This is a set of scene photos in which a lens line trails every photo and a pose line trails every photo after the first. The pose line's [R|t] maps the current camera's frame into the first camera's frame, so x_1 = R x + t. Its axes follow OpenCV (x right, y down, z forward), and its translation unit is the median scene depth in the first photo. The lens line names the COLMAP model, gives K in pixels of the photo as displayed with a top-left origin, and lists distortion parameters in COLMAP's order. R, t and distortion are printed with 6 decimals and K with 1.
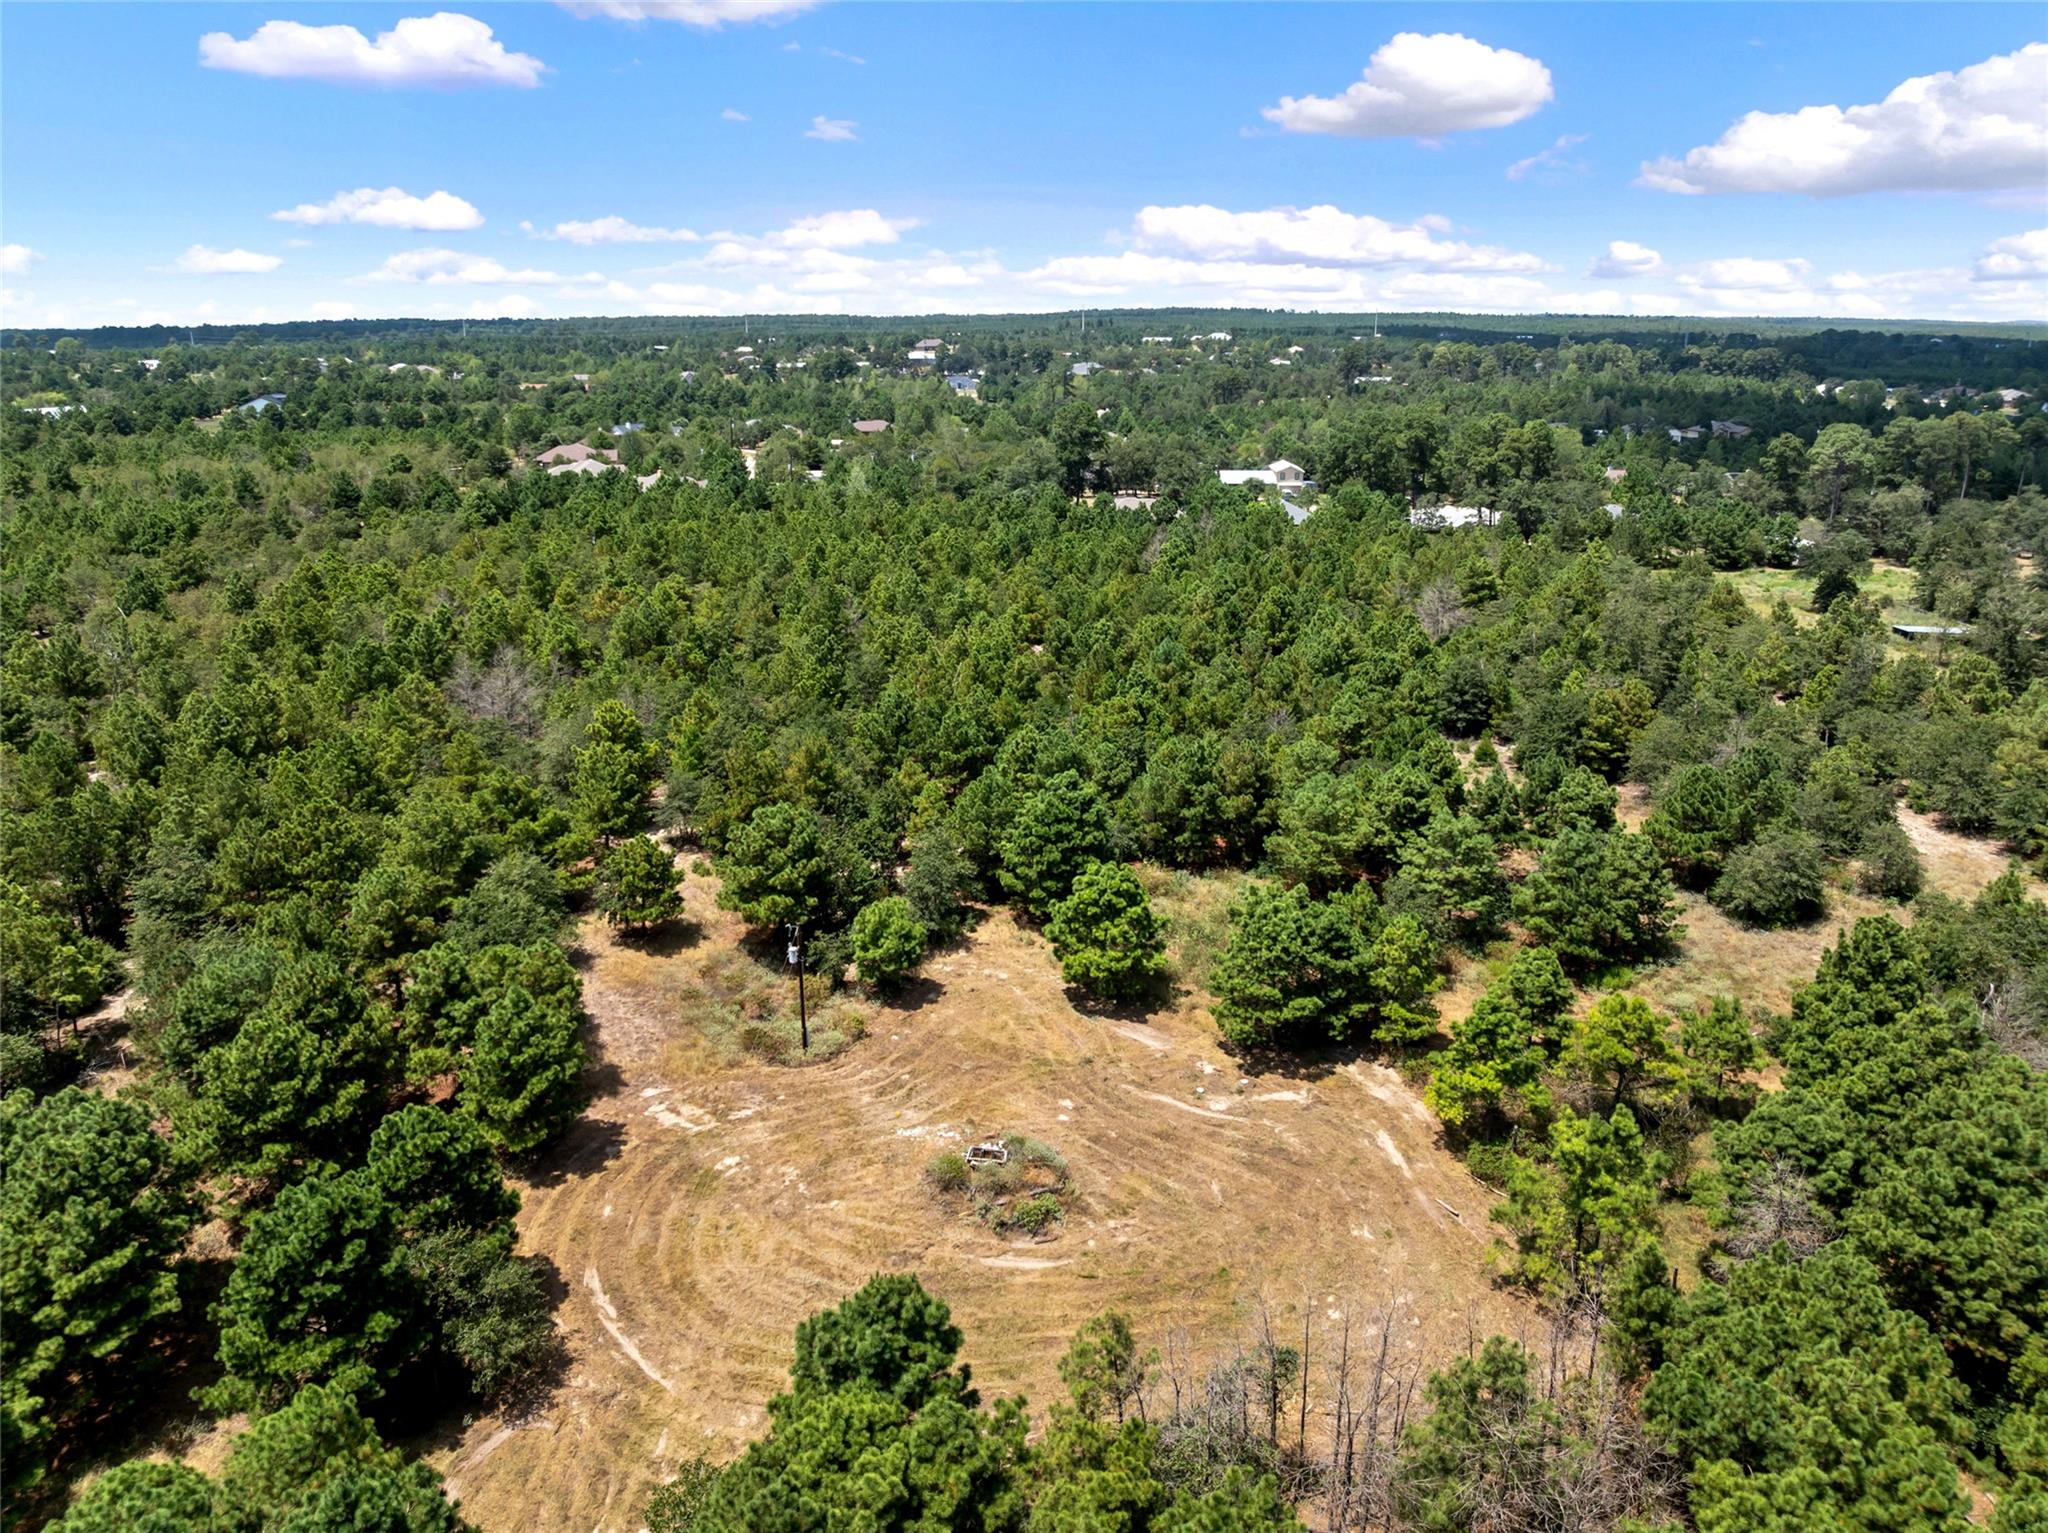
lens RADIAL K [[1436.4, 0, 1024.0], [0, 1436.4, 766.5], [0, 0, 1]] dist [-0.037171, -0.000967]
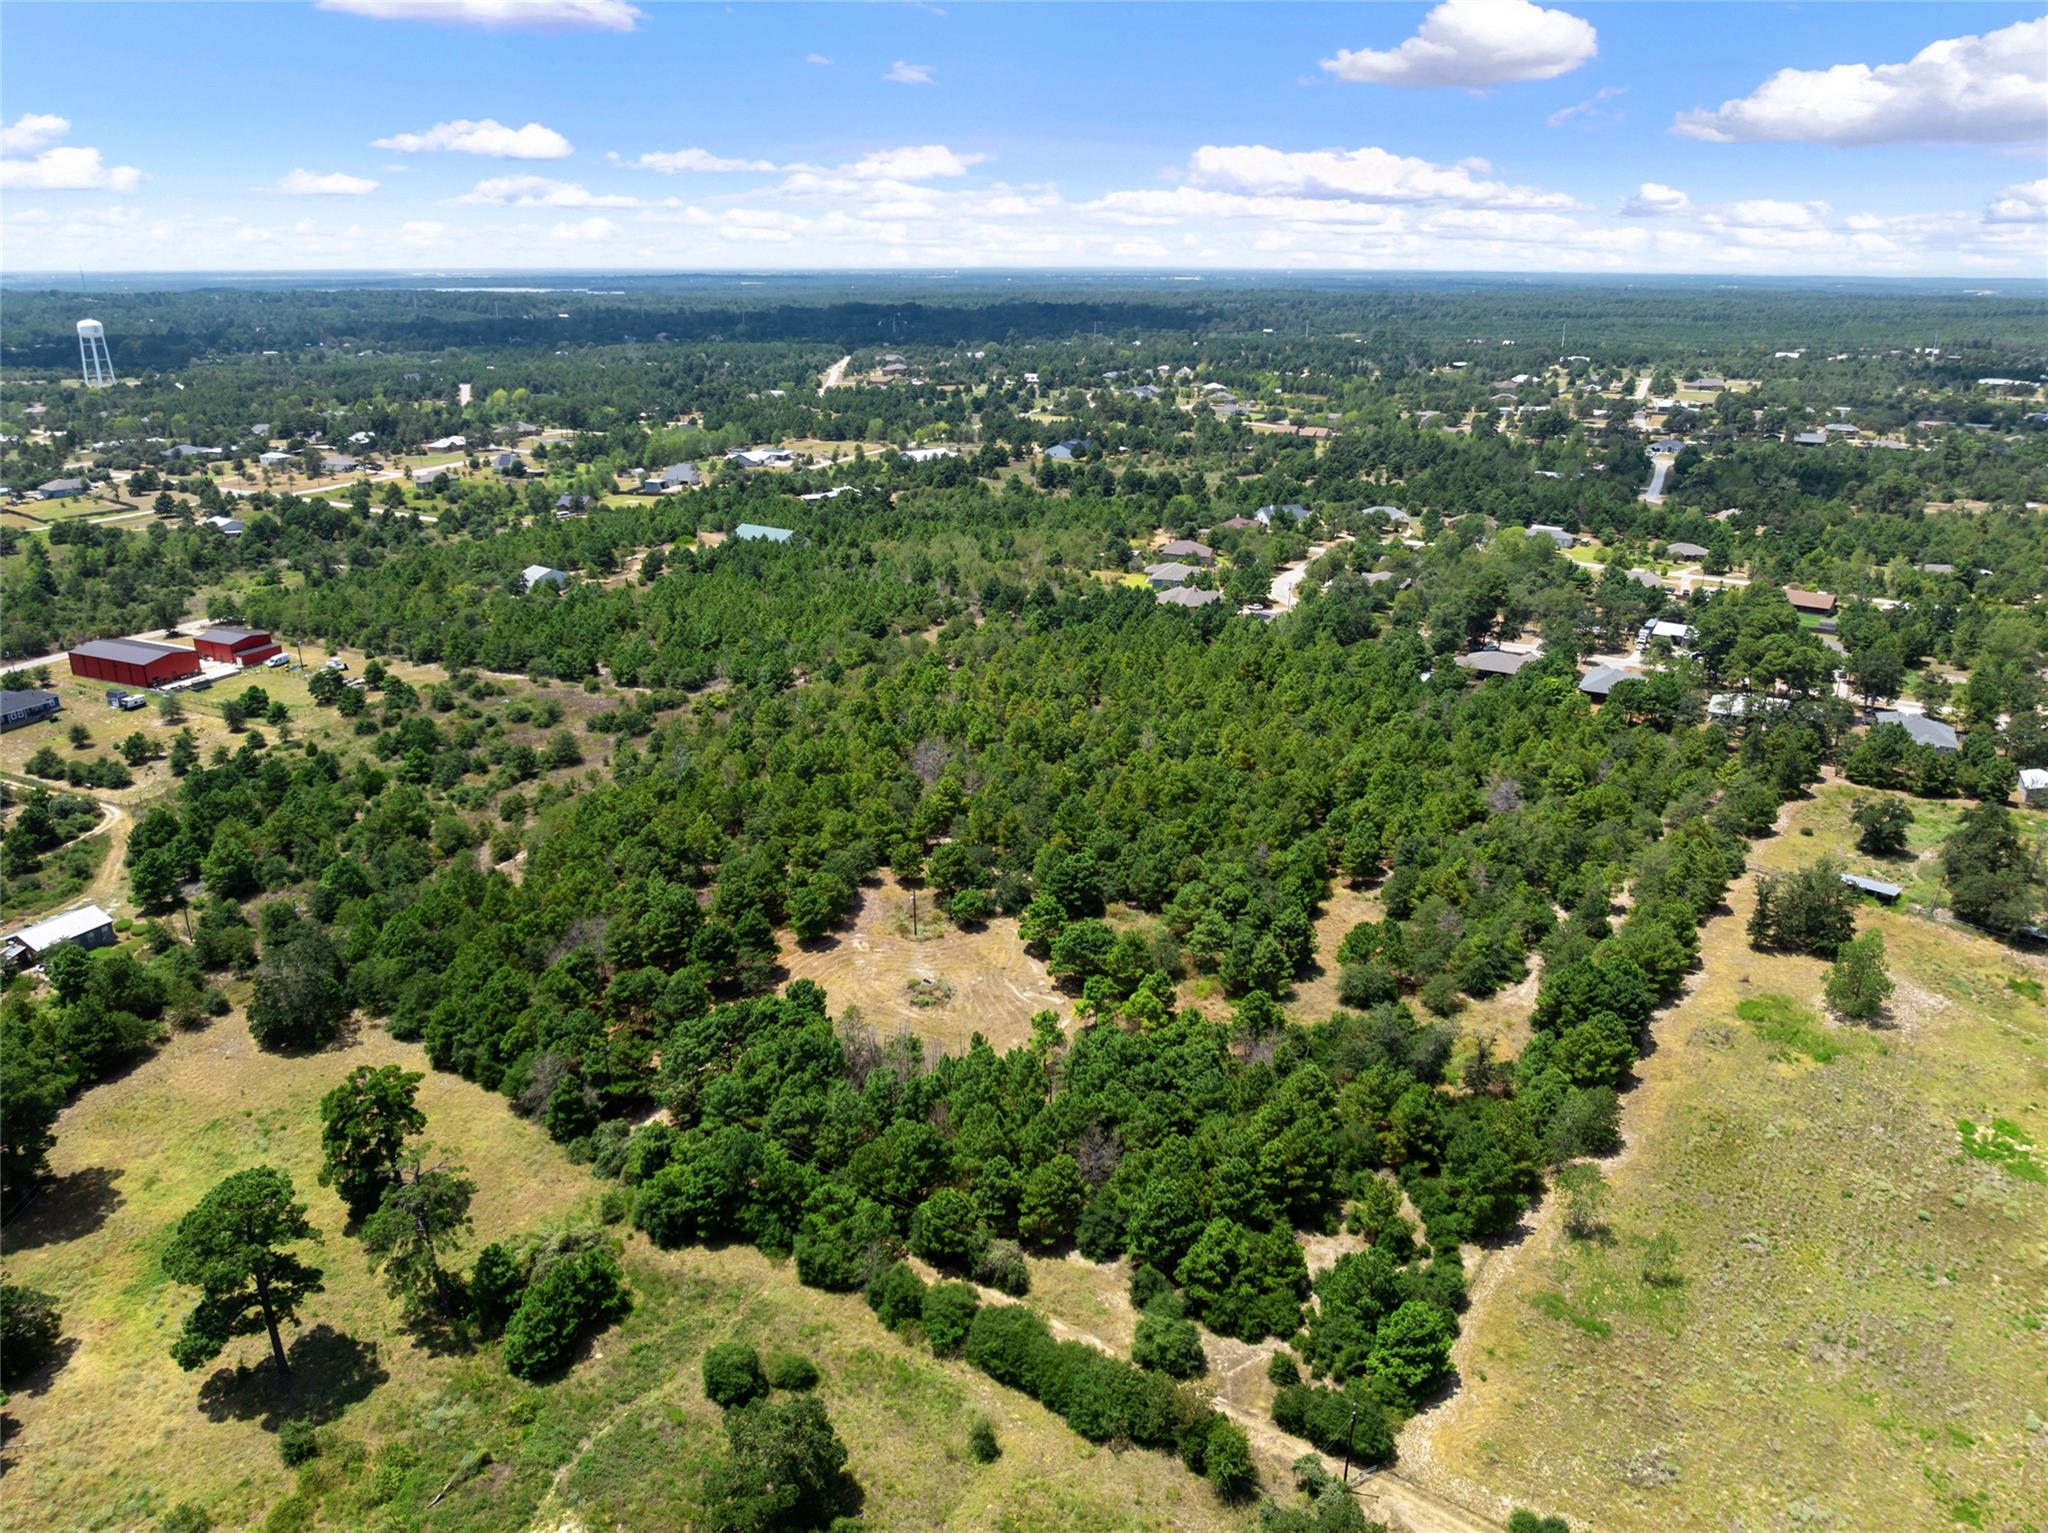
lens RADIAL K [[1448.0, 0, 1024.0], [0, 1448.0, 766.5], [0, 0, 1]] dist [-0.039580, 0.004396]
pose [[0.828306, 0.187483, -0.527976, 1.281107], [-0.169885, 0.982030, 0.082195, -0.342571], [0.533898, 0.021612, 0.845272, -1.096353]]
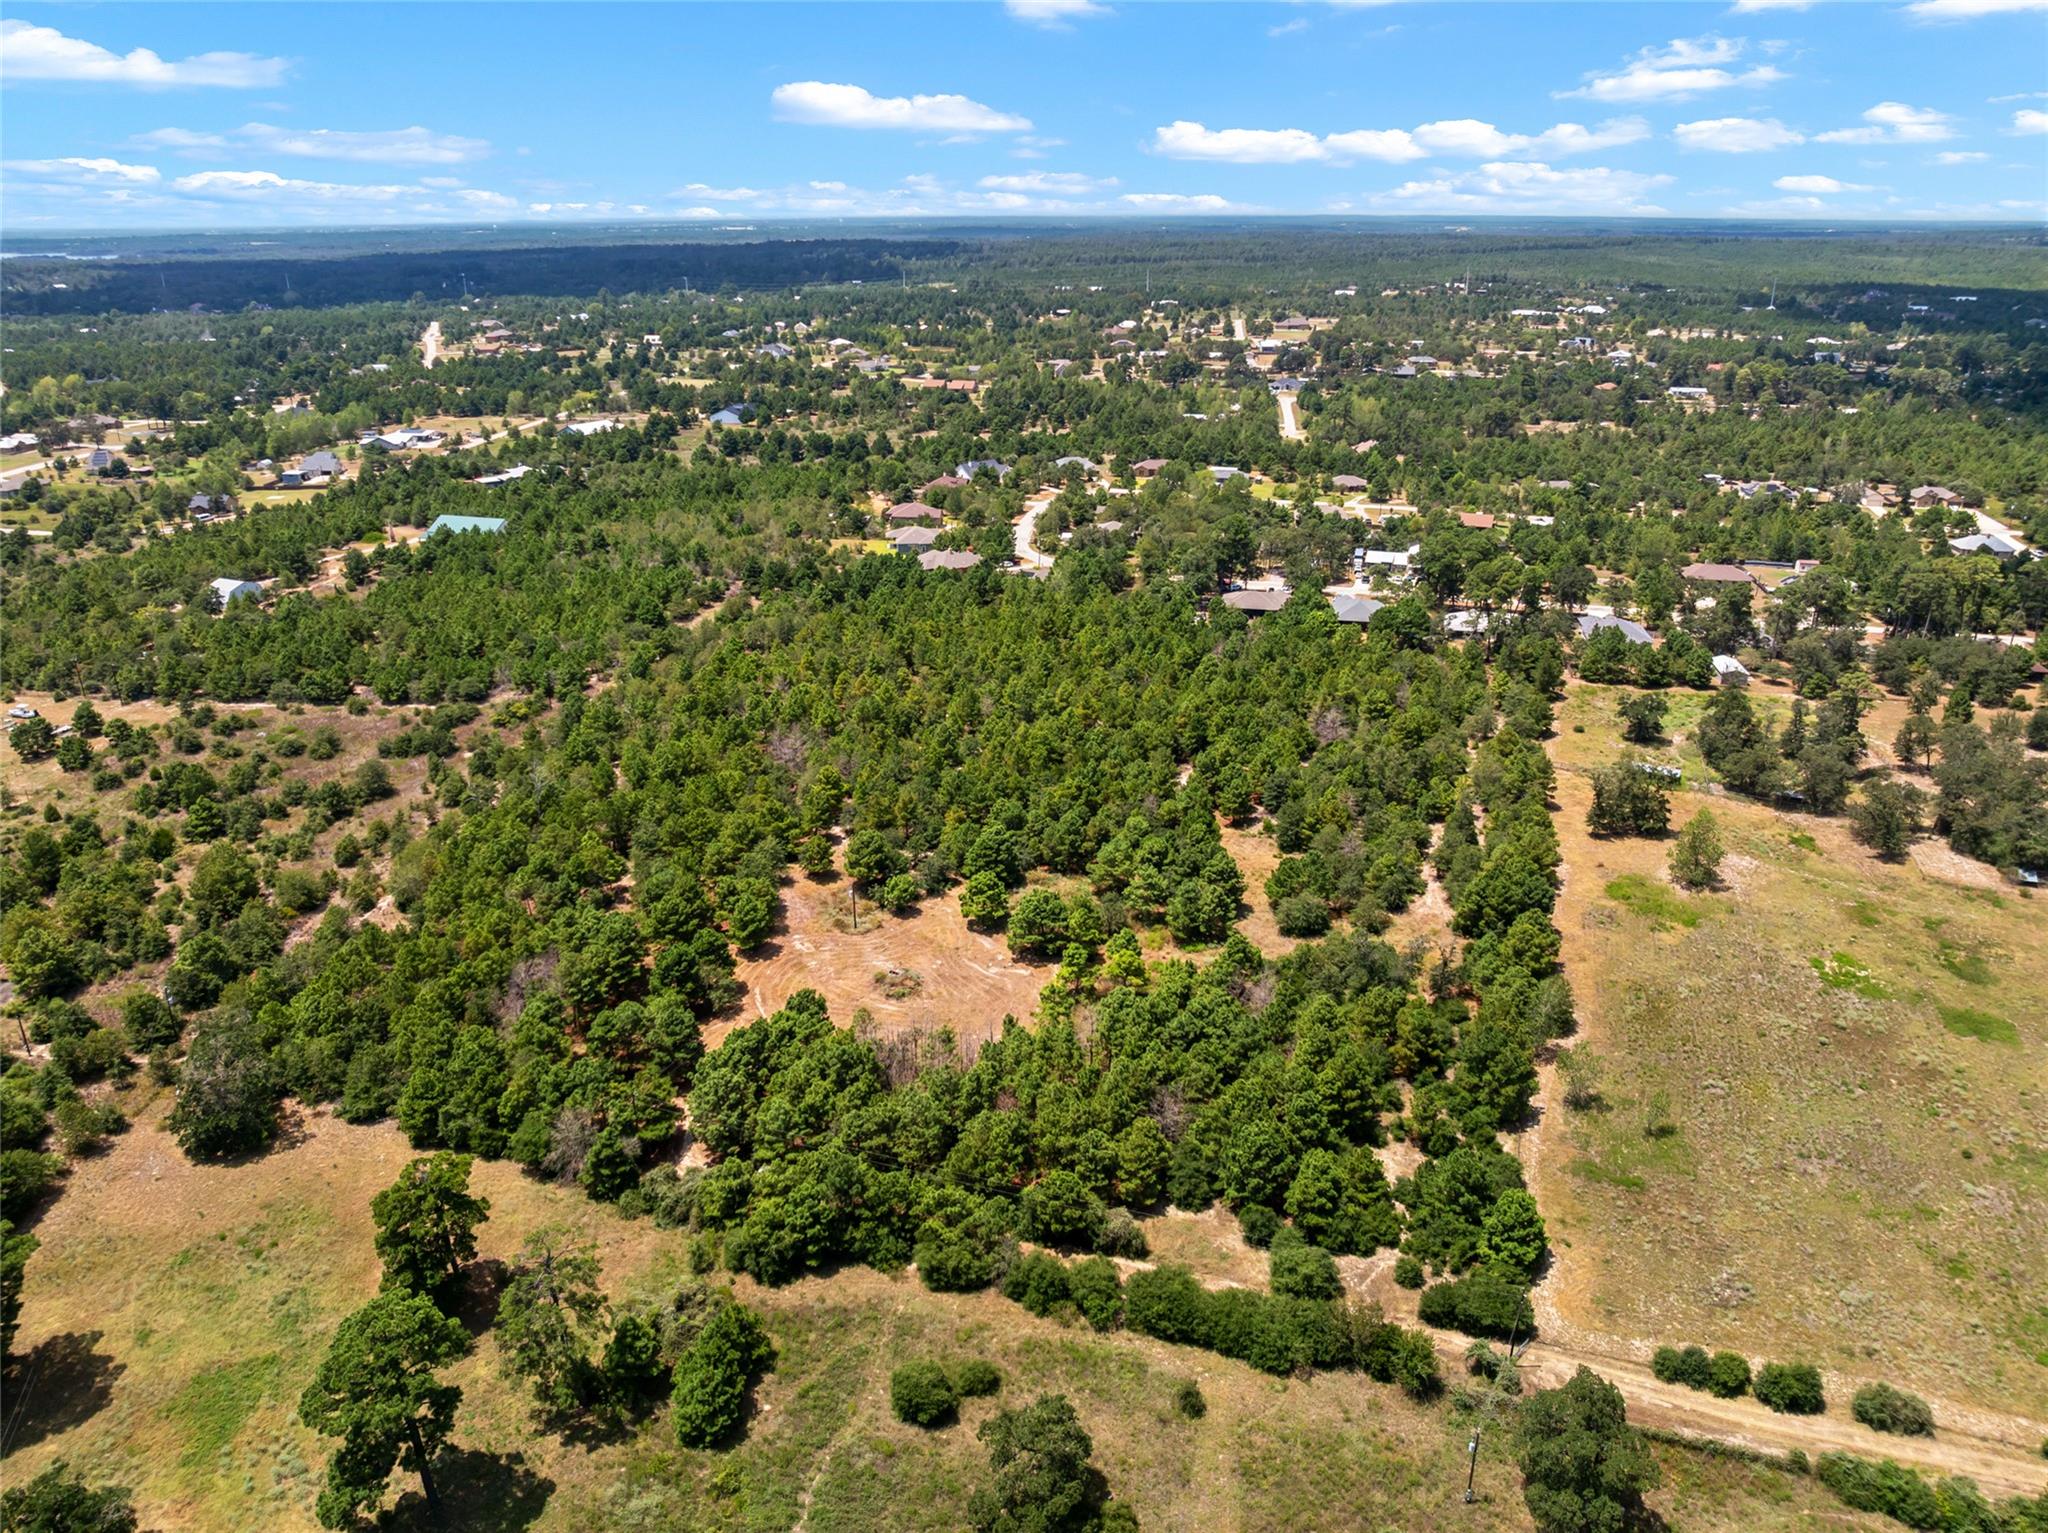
lens RADIAL K [[1436.4, 0, 1024.0], [0, 1436.4, 766.5], [0, 0, 1]] dist [-0.037171, -0.000967]
pose [[0.955881, 0.104124, -0.274680, 0.782358], [-0.084813, 0.993075, 0.081301, -0.318775], [0.281243, -0.054418, 0.958093, -1.336593]]
